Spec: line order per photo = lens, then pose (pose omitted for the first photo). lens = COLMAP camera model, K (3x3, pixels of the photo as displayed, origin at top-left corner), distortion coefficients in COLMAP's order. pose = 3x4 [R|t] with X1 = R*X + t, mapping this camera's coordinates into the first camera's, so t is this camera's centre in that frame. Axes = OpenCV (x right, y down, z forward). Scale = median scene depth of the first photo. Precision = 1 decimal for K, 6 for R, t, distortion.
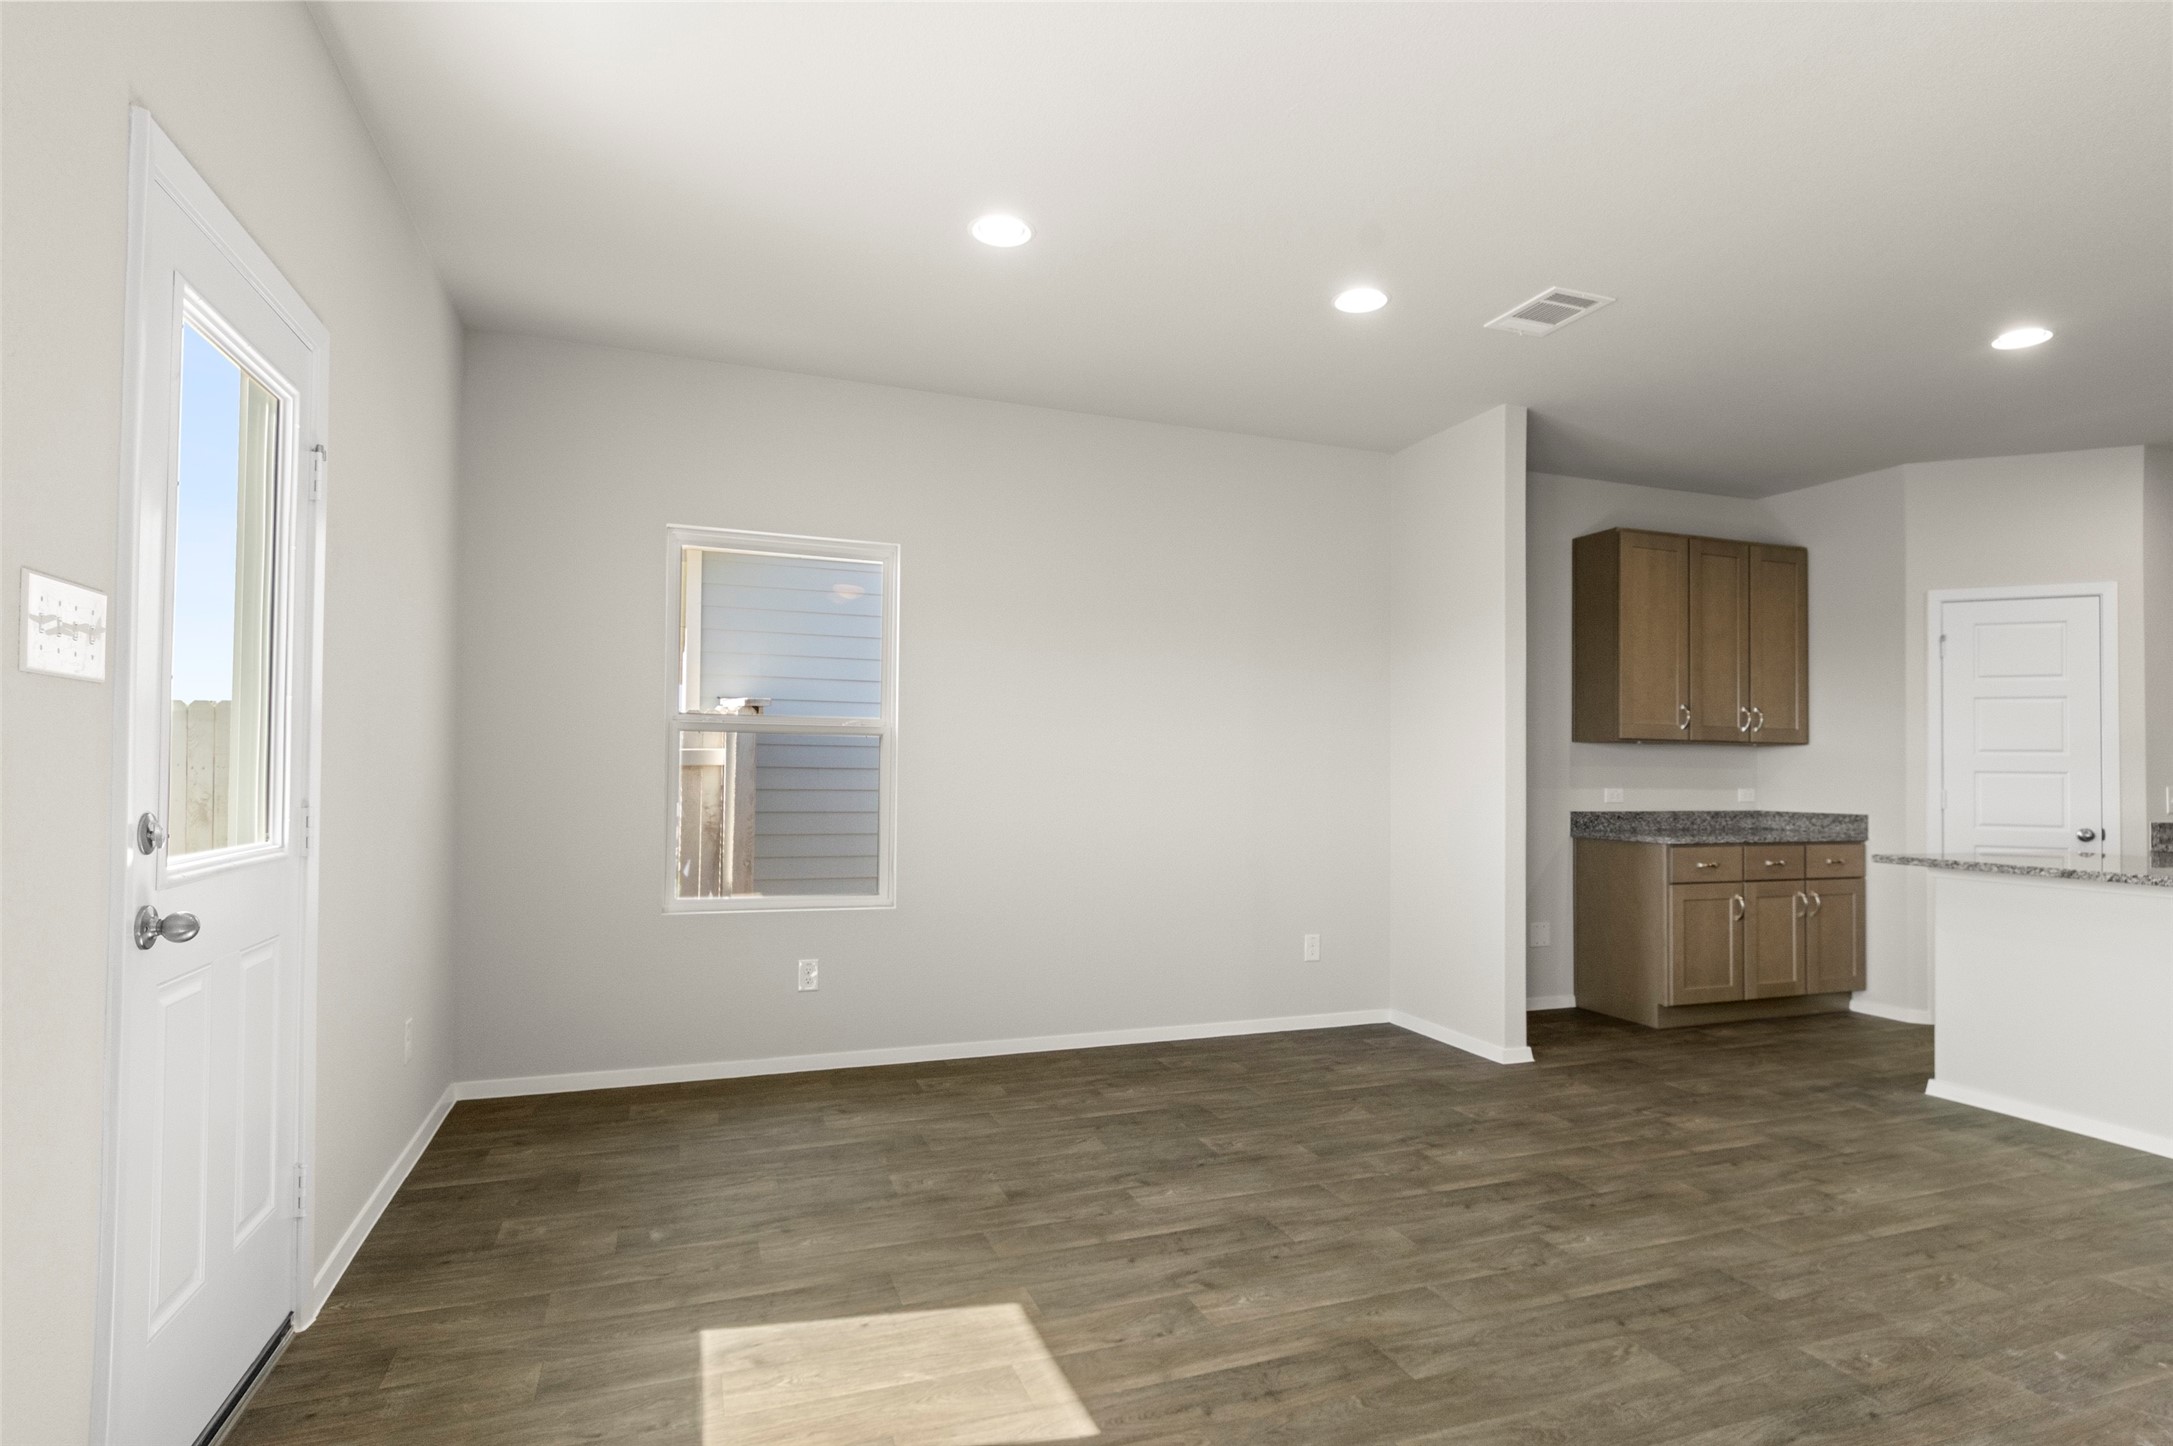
lens RADIAL K [[1154.2, 0, 1127.8], [0, 1154.2, 751.6], [0, 0, 1]] dist [0.001573, -0.000488]
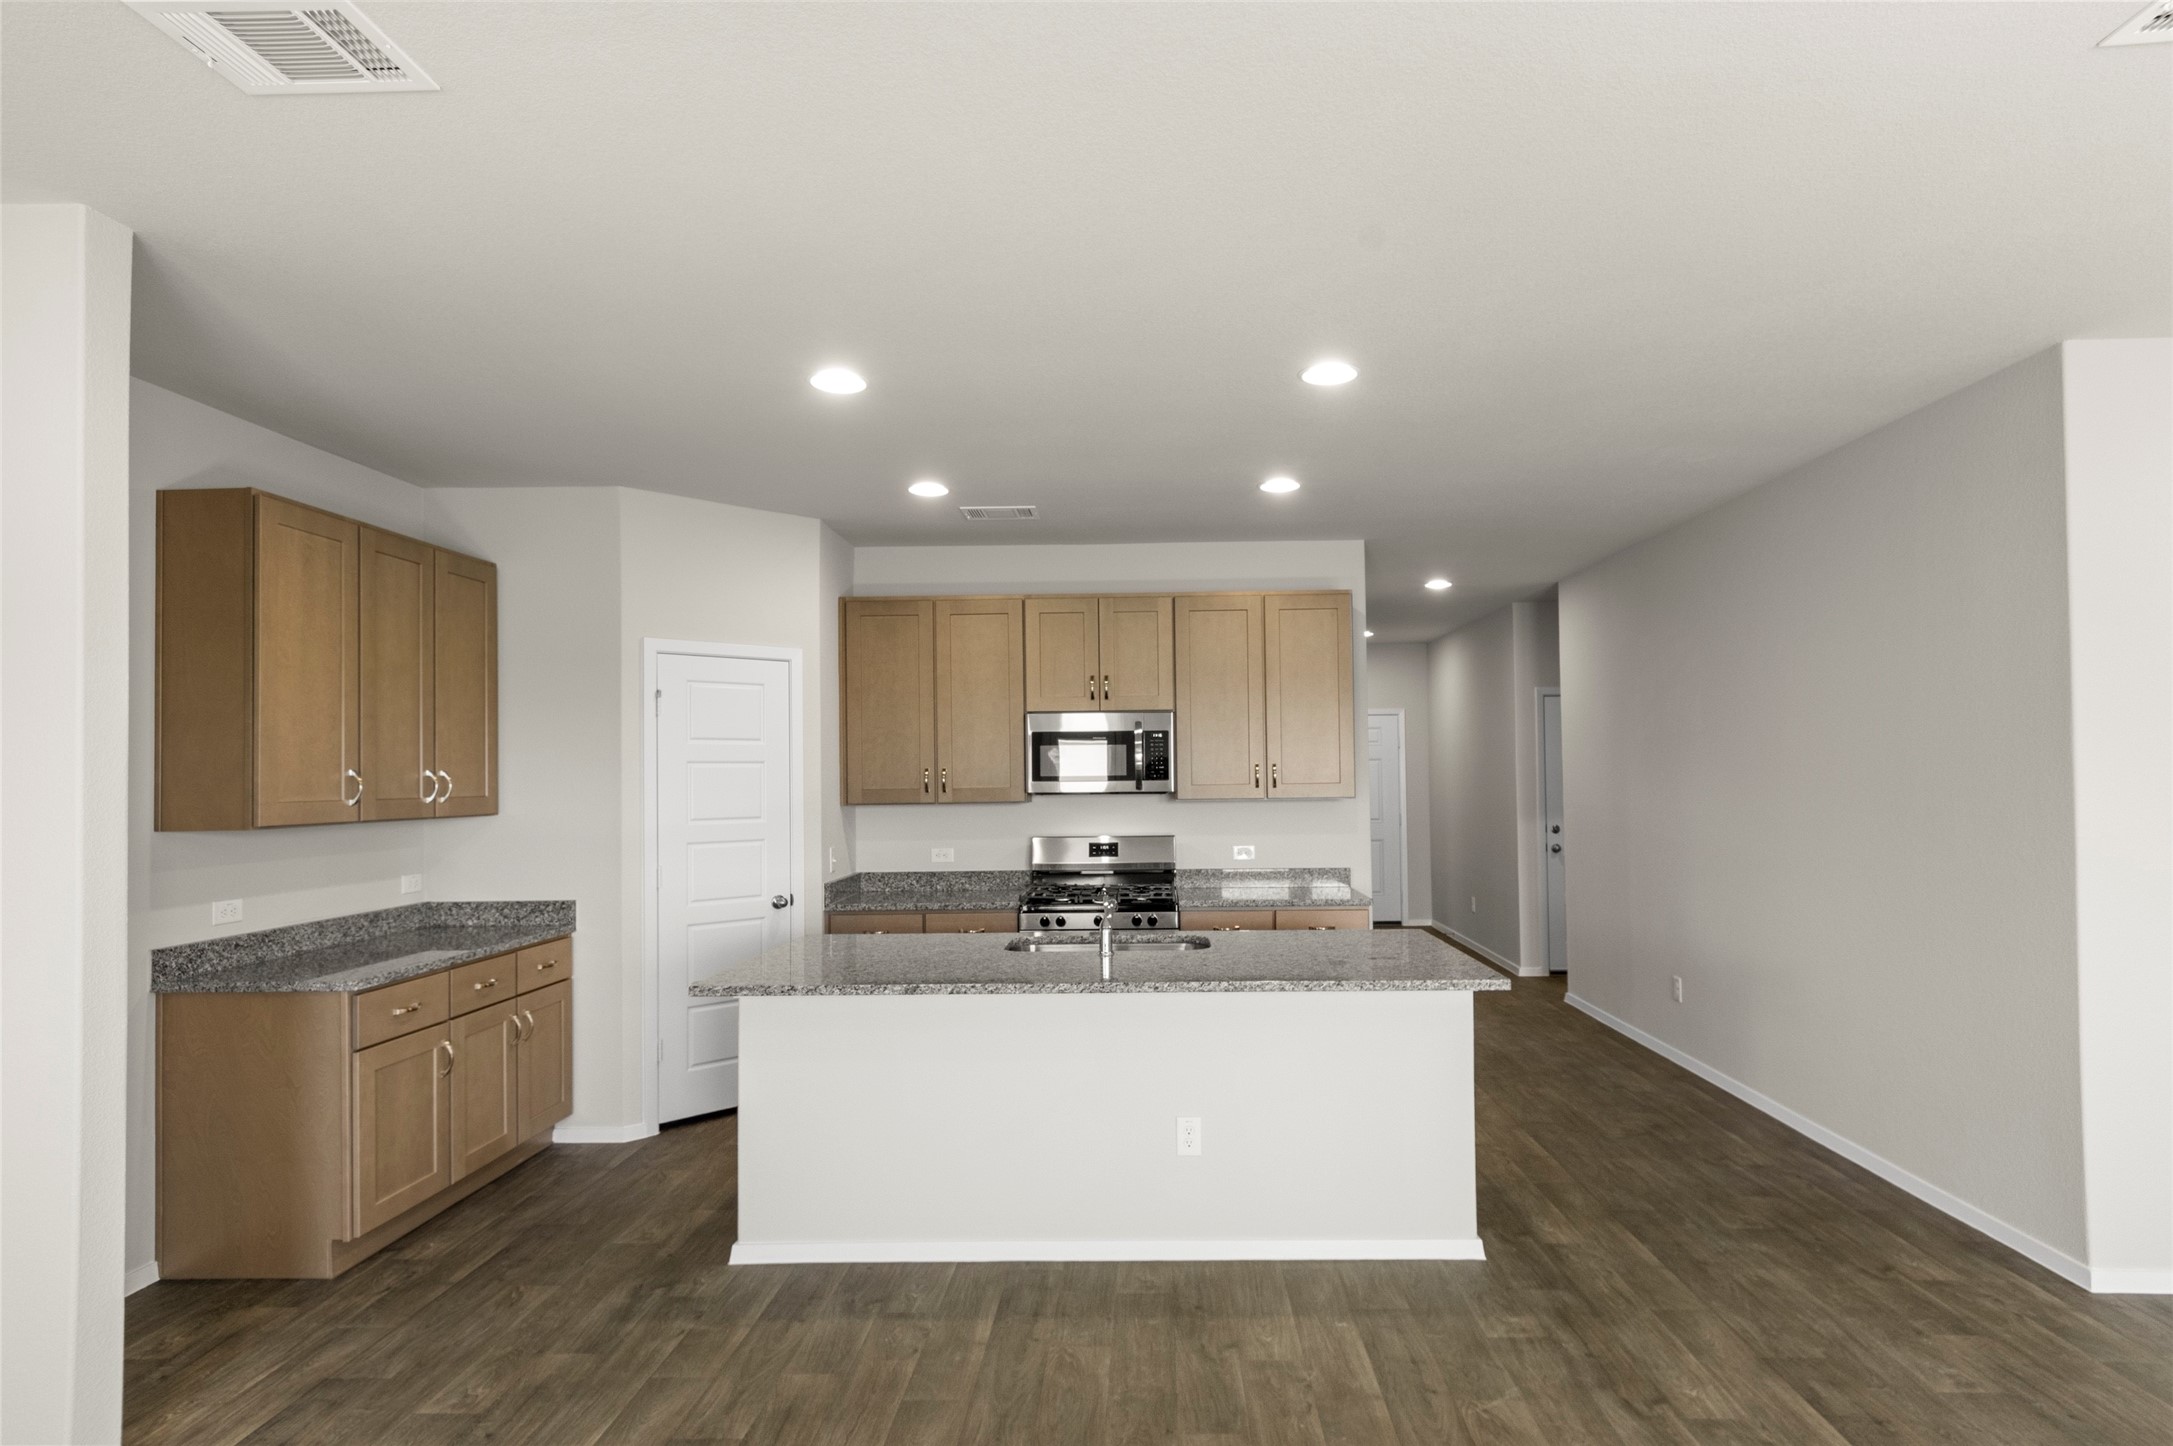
lens RADIAL K [[1154.2, 0, 1130.3], [0, 1154.2, 748.0], [0, 0, 1]] dist [0.001573, -0.000488]
pose [[0.382406, 0.006380, 0.923972, 0.030056], [-0.002770, 0.999980, -0.005758, -0.052155], [-0.923990, -0.000358, 0.382416, 0.328338]]
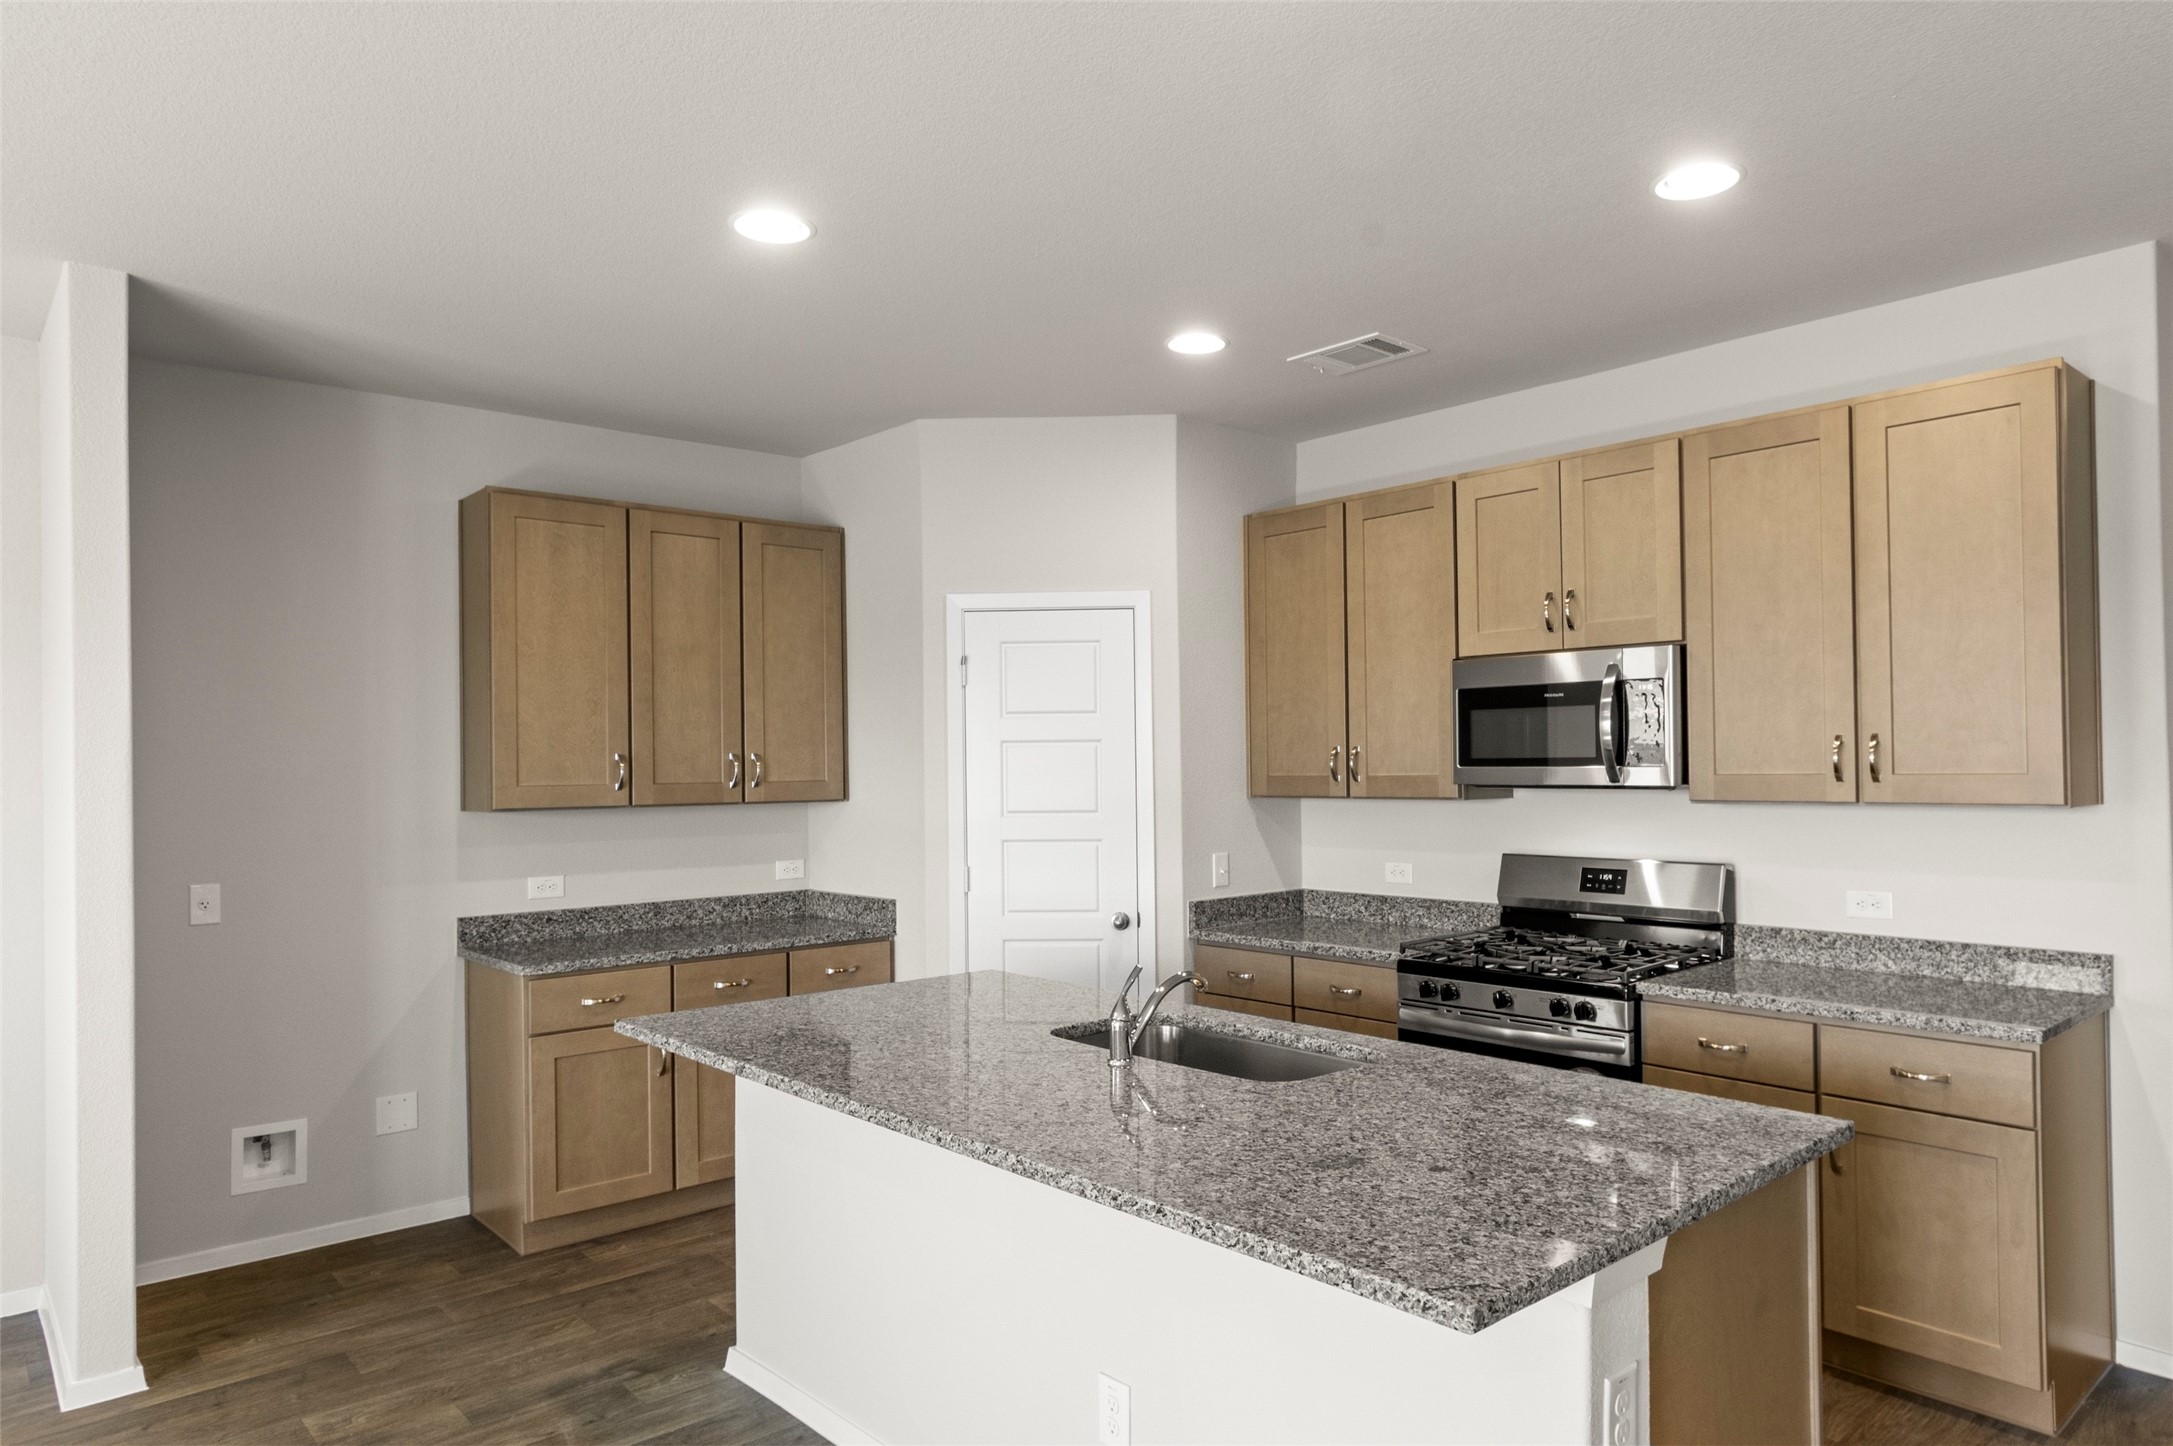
lens RADIAL K [[1356.1, 0, 1155.2], [0, 1356.1, 756.9], [0, 0, 1]] dist [-0.005744, 0.006692]
pose [[0.932602, -0.020980, 0.360297, 0.503575], [0.014962, 0.999698, 0.019482, -0.051091], [-0.360597, -0.012778, 0.932634, 0.149596]]
